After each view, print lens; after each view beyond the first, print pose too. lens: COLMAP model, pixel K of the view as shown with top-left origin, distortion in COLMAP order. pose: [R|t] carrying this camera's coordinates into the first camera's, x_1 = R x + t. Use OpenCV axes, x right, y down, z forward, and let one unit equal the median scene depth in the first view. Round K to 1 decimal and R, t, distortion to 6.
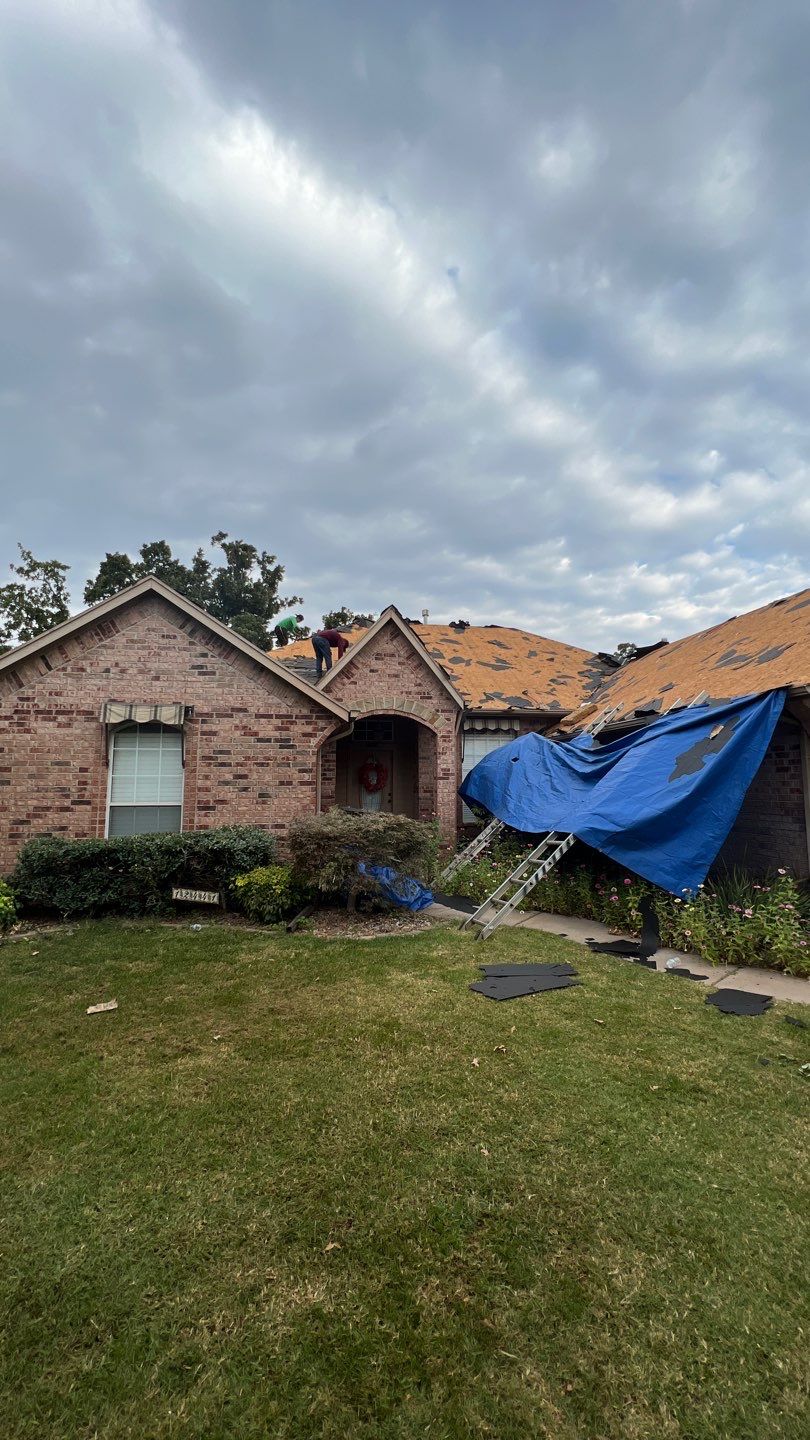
lens RADIAL K [[575.0, 0, 407.3], [0, 575.0, 721.3], [0, 0, 1]] dist [0.000155, 0.000058]
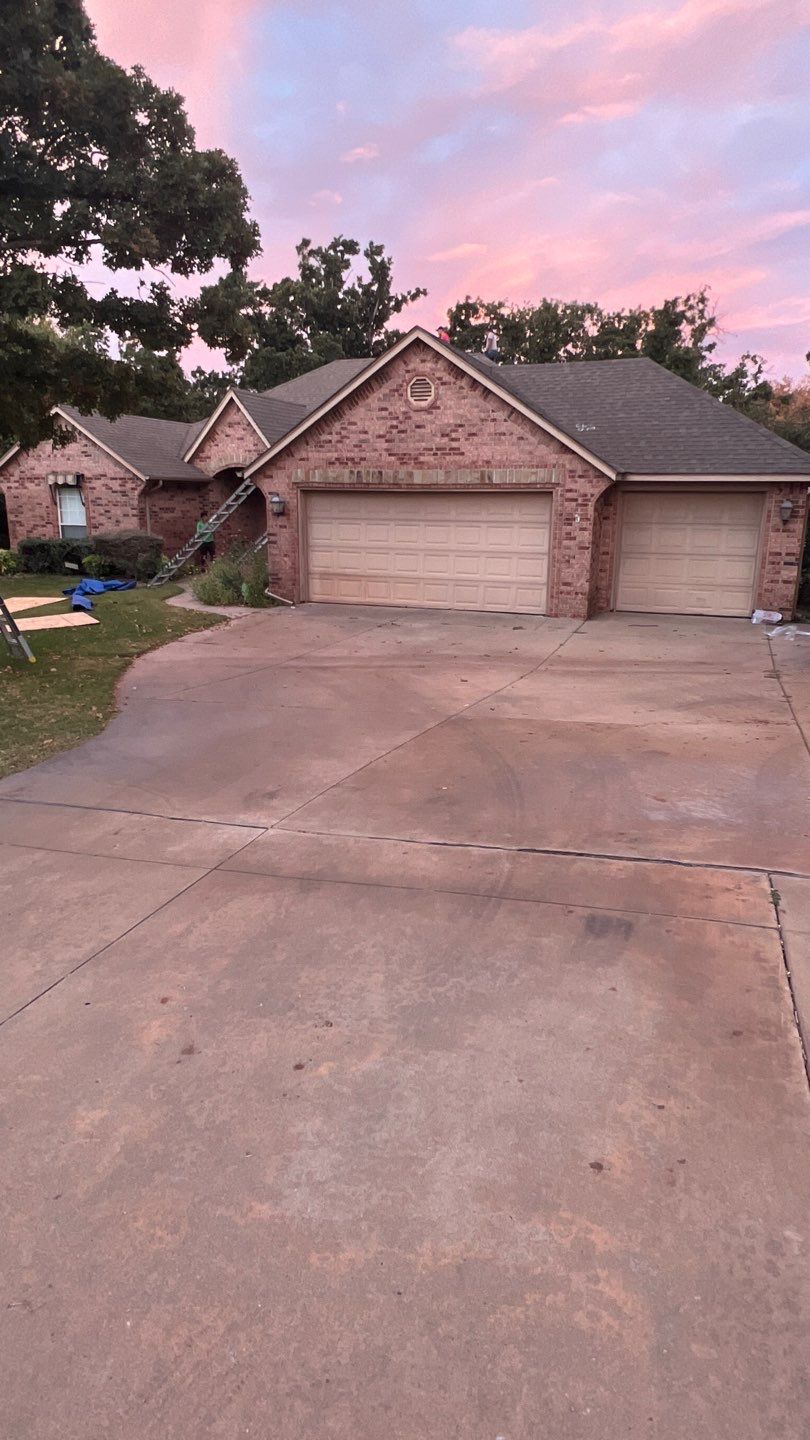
lens RADIAL K [[849.3, 0, 405.0], [0, 849.3, 720.0], [0, 0, 1]] dist [0.004070, 0.000007]
pose [[0.865384, 0.135516, -0.482438, 2.050918], [0.042718, 0.939285, 0.340470, -0.175691], [0.499285, -0.315246, 0.807053, -1.033845]]
